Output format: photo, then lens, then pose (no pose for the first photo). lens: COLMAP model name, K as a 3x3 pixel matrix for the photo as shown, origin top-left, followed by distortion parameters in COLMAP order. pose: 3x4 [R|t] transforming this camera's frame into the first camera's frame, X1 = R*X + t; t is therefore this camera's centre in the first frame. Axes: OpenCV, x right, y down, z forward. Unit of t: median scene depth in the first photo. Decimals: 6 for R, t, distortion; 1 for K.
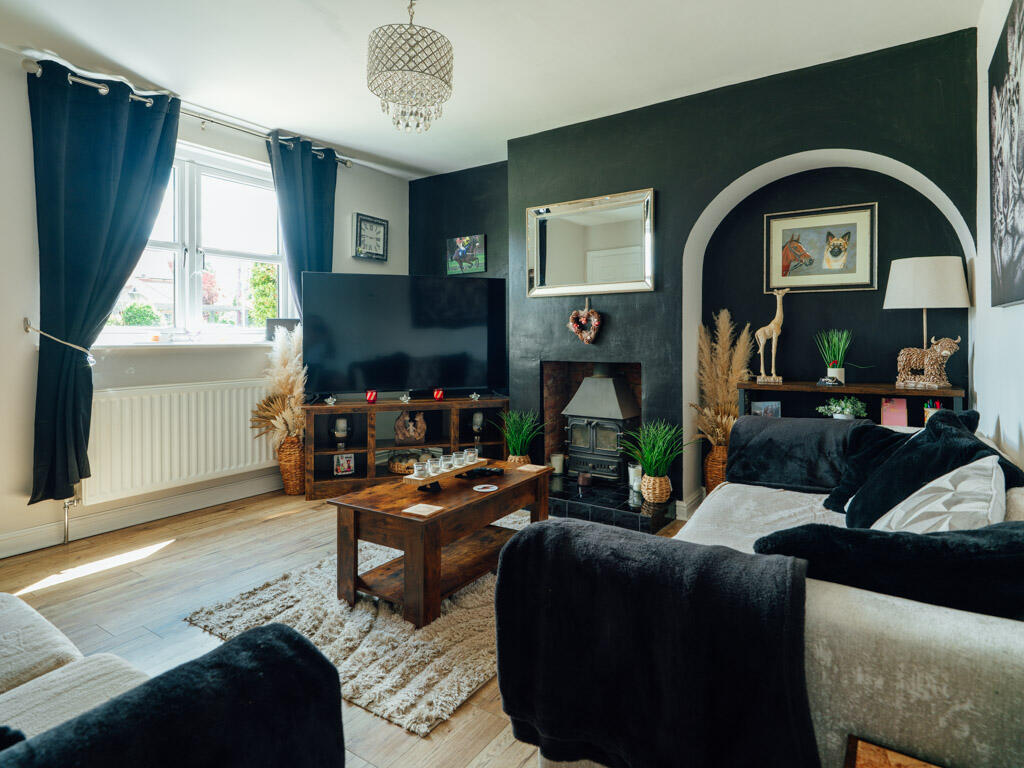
lens RADIAL K [[560.3, 0, 494.1], [0, 560.3, 337.1], [0, 0, 1]] dist [0.010680, -0.005628]
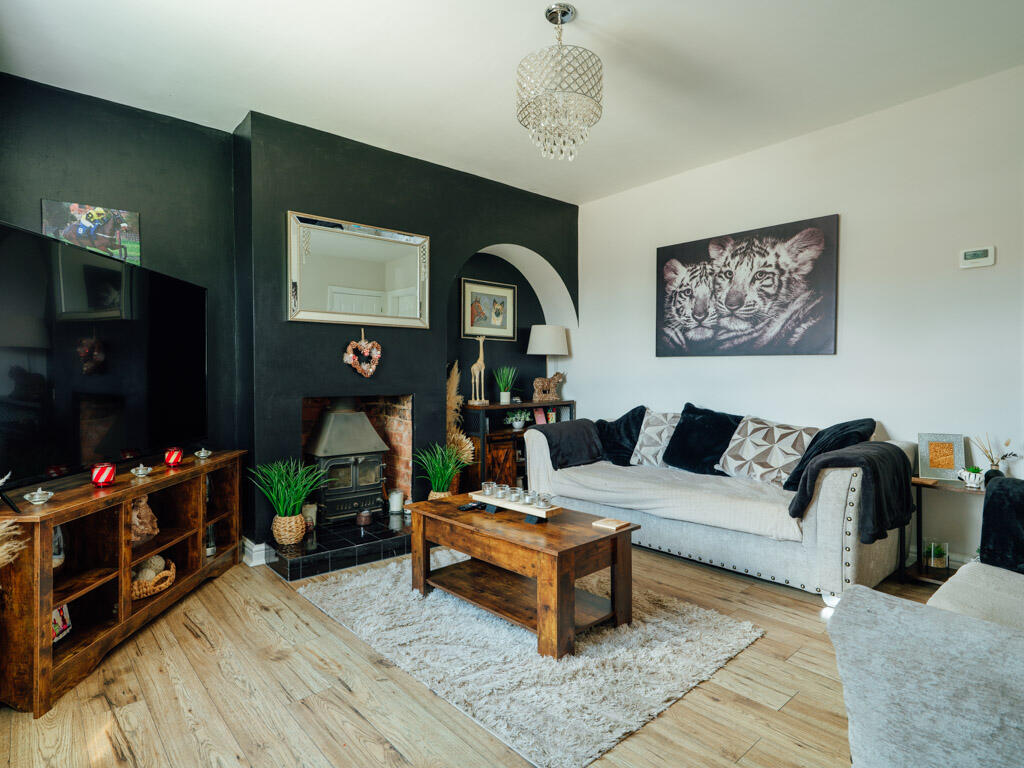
lens RADIAL K [[560.3, 0, 511.4], [0, 560.3, 383.5], [0, 0, 1]] dist [0.010680, -0.005628]
pose [[0.249039, -0.016131, 0.968359, -0.792128], [-0.003013, 0.999844, 0.017430, 0.005948], [-0.968489, -0.007259, 0.248951, 0.584935]]
